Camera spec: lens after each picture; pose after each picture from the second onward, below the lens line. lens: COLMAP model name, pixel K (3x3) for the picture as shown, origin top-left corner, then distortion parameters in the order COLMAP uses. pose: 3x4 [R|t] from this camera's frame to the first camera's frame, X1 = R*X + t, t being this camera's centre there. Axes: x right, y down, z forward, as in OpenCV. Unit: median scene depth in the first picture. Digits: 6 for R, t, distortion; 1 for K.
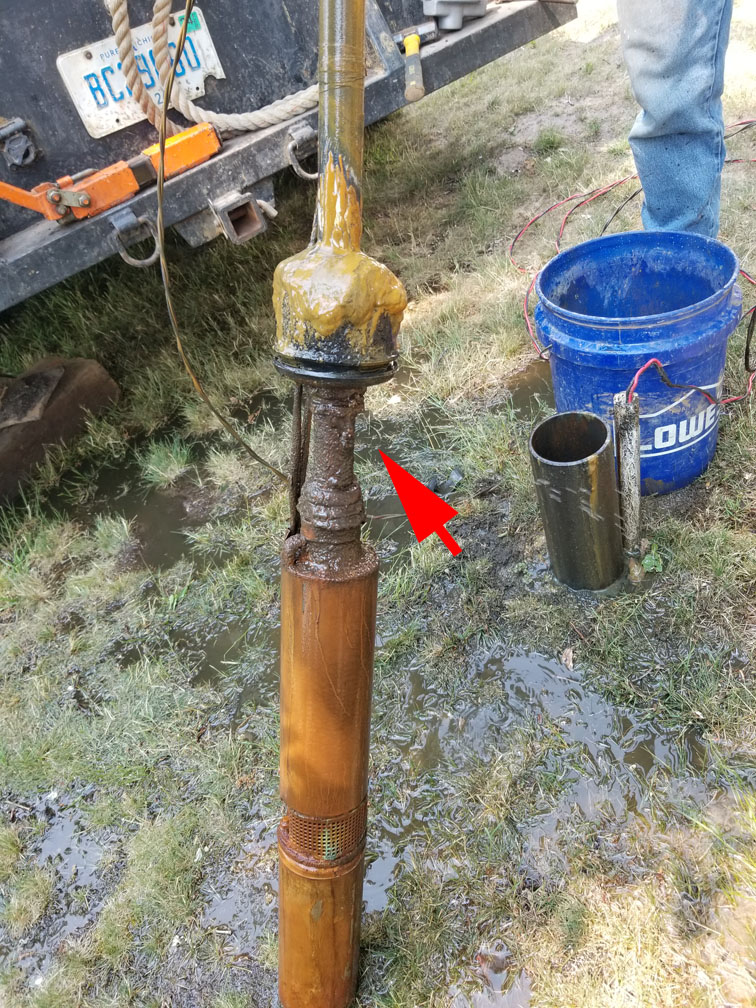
lens RADIAL K [[772.9, 0, 397.6], [0, 772.9, 552.3], [0, 0, 1]] dist [0.069946, -0.132166]
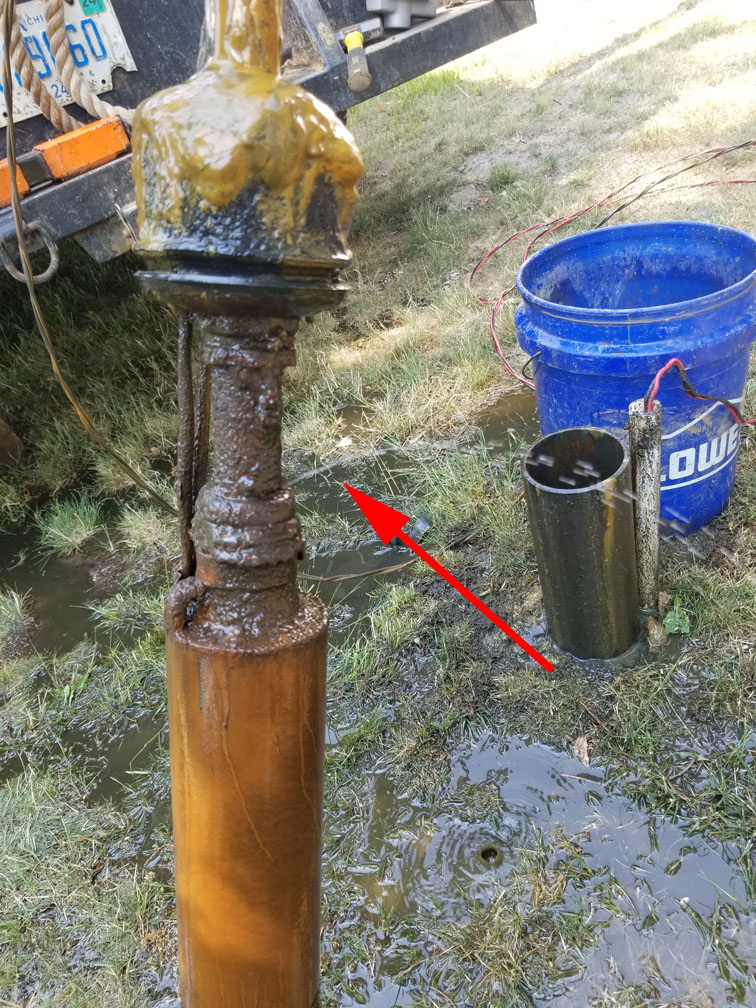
lens RADIAL K [[772.9, 0, 397.6], [0, 772.9, 552.3], [0, 0, 1]] dist [0.069946, -0.132166]
pose [[0.997651, -0.026526, 0.063157, -0.003481], [0.032732, 0.994515, -0.099341, 0.011510], [-0.060176, 0.101175, 0.993047, 0.203403]]
